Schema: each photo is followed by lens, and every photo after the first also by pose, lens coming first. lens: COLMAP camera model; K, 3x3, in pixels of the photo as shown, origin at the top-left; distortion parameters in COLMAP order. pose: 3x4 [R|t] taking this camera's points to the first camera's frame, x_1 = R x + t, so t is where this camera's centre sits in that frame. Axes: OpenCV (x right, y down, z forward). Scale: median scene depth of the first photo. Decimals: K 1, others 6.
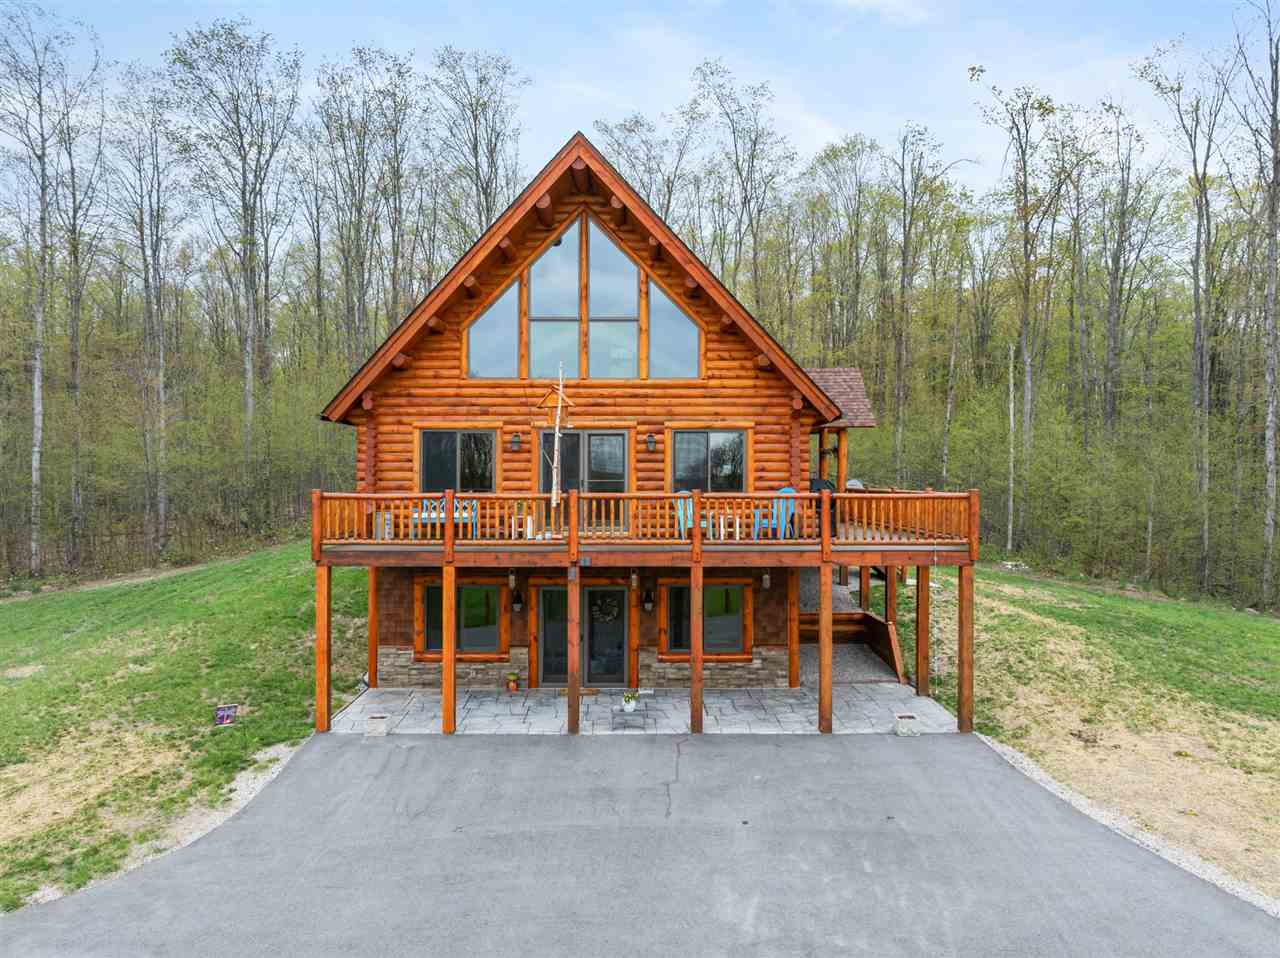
lens RADIAL K [[901.1, 0, 649.5], [0, 901.1, 469.2], [0, 0, 1]] dist [-0.028801, -0.002112]
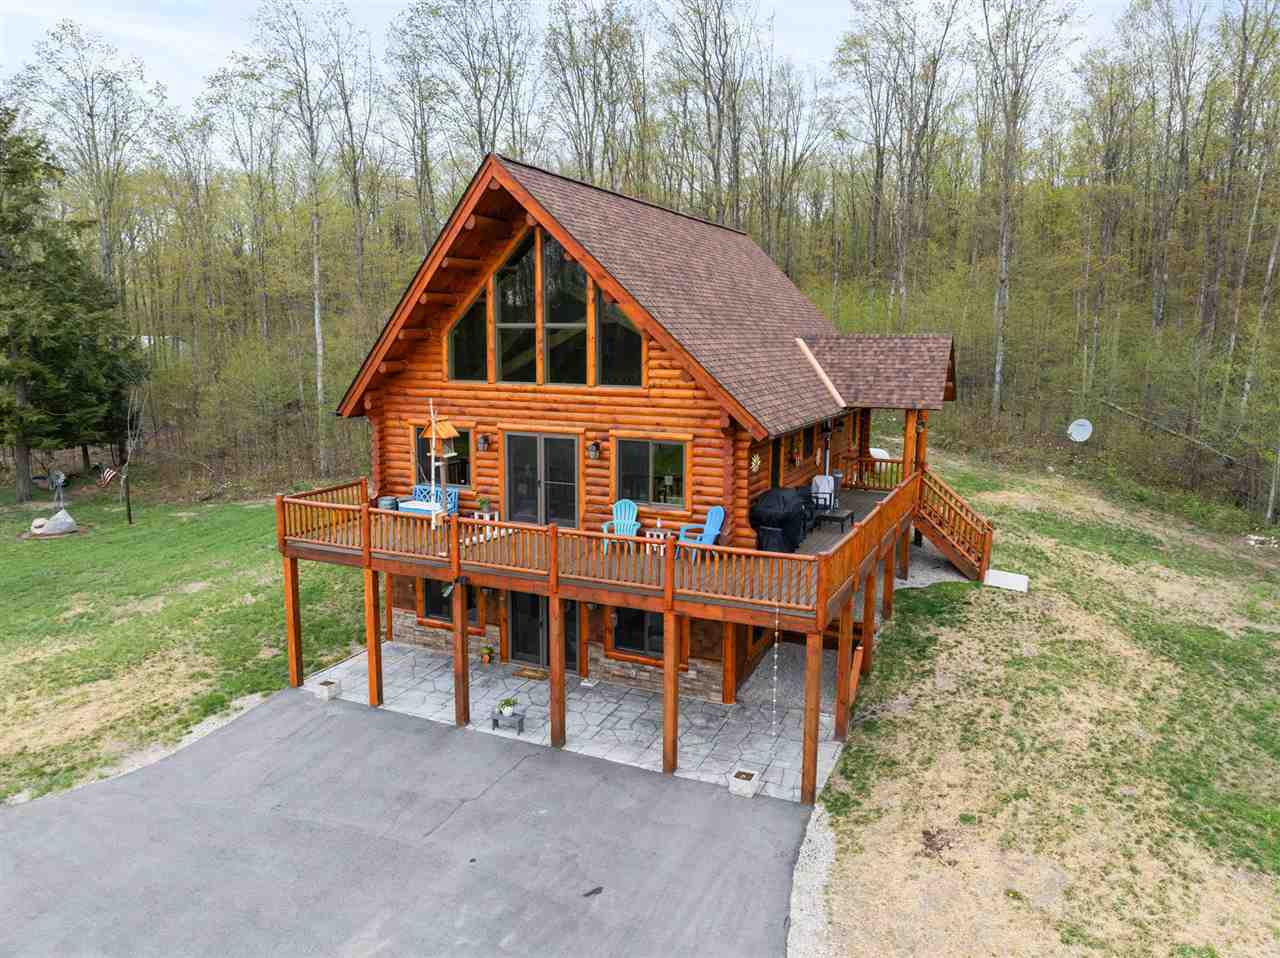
lens RADIAL K [[901.1, 0, 645.1], [0, 901.1, 469.1], [0, 0, 1]] dist [-0.028801, -0.002112]
pose [[0.904670, 0.069549, -0.420400, 0.478315], [-0.003081, 0.987632, 0.156759, -0.166920], [0.426103, -0.140520, 0.893695, 0.115004]]
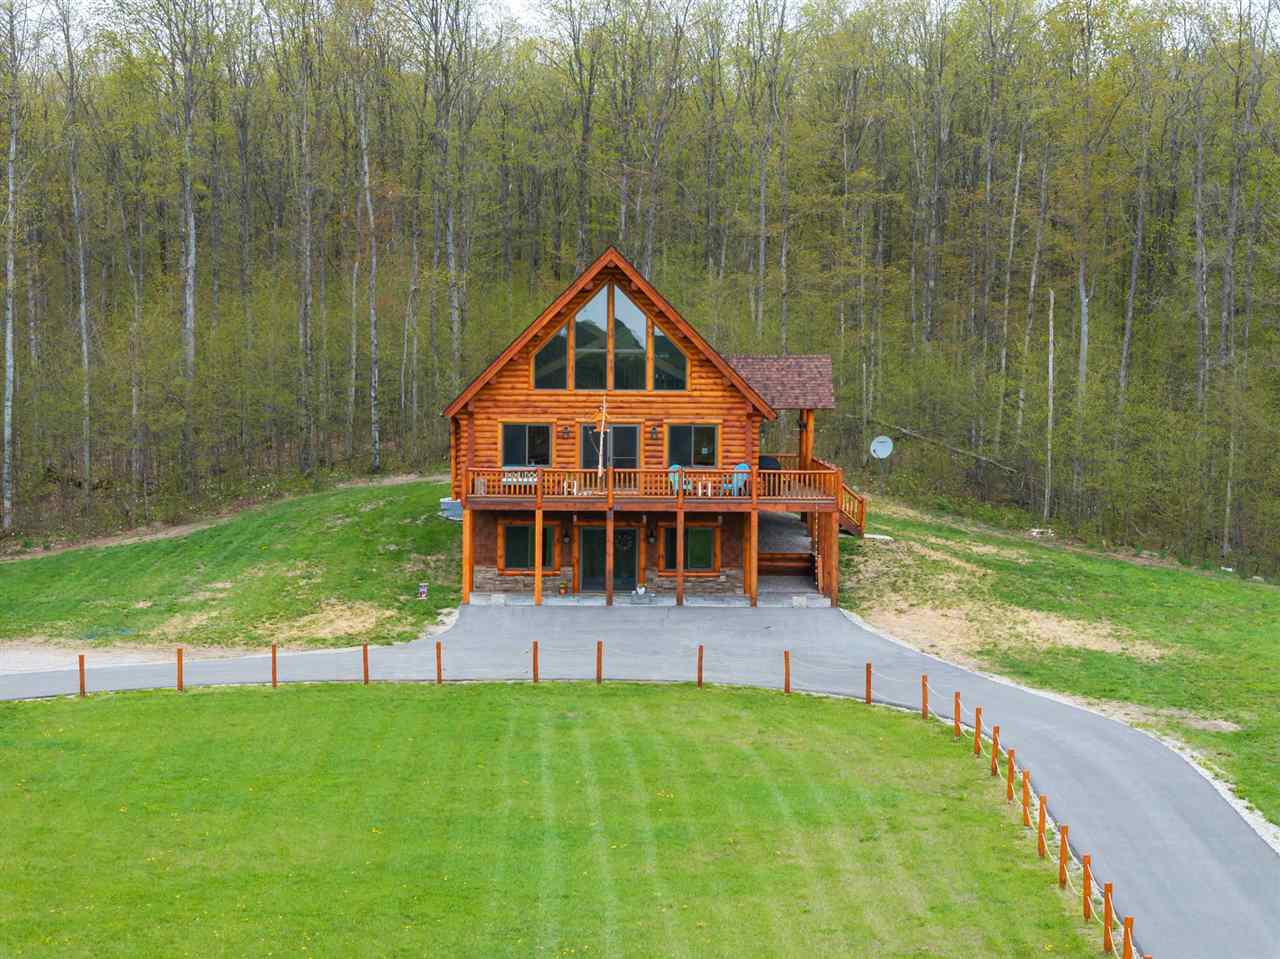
lens RADIAL K [[2558.1, 0, 640.9], [0, 2558.1, 480.8], [0, 0, 1]] dist [-0.059062, 0.000000]
pose [[0.999964, 0.007097, 0.004615, -0.040179], [-0.007365, 0.998107, 0.061066, -0.212340], [-0.004173, -0.061098, 0.998123, -3.310941]]
